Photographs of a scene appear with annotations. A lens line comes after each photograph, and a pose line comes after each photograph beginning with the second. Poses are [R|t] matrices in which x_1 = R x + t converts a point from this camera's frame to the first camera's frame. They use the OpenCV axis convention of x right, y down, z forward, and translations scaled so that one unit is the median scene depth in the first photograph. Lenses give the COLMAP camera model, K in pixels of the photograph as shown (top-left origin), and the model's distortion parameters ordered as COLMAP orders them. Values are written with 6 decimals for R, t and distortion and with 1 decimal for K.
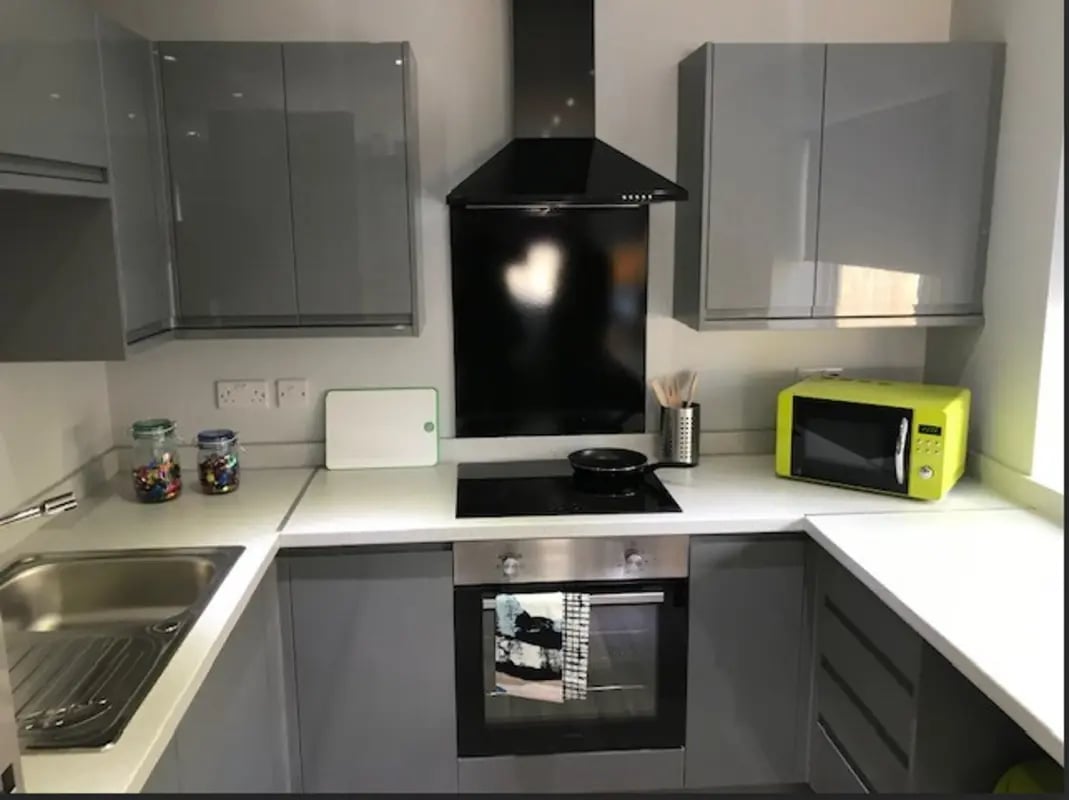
lens RADIAL K [[883.4, 0, 536.5], [0, 883.4, 398.8], [0, 0, 1]] dist [0.056434, 0.001845]
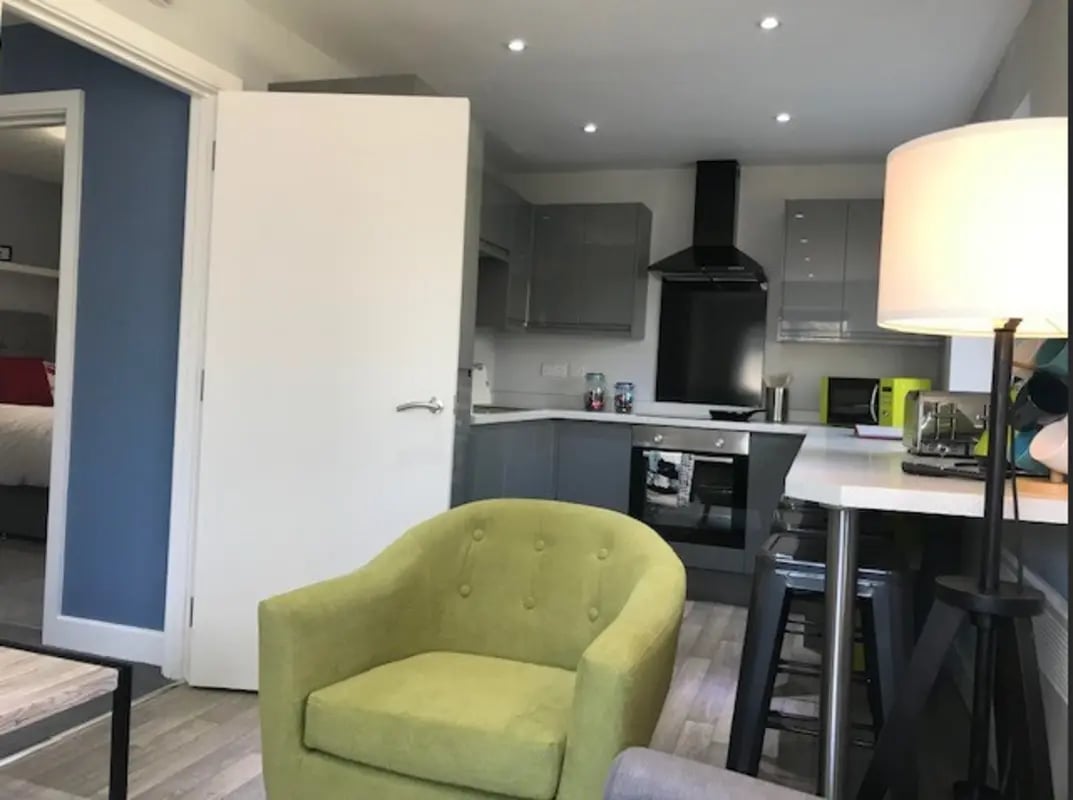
lens RADIAL K [[886.7, 0, 534.5], [0, 886.7, 398.8], [0, 0, 1]] dist [0.056434, 0.001845]
pose [[0.921770, 0.059671, -0.383118, 0.495174], [-0.129182, 0.978897, -0.158345, 0.465400], [0.365585, 0.195450, 0.910026, -1.021950]]
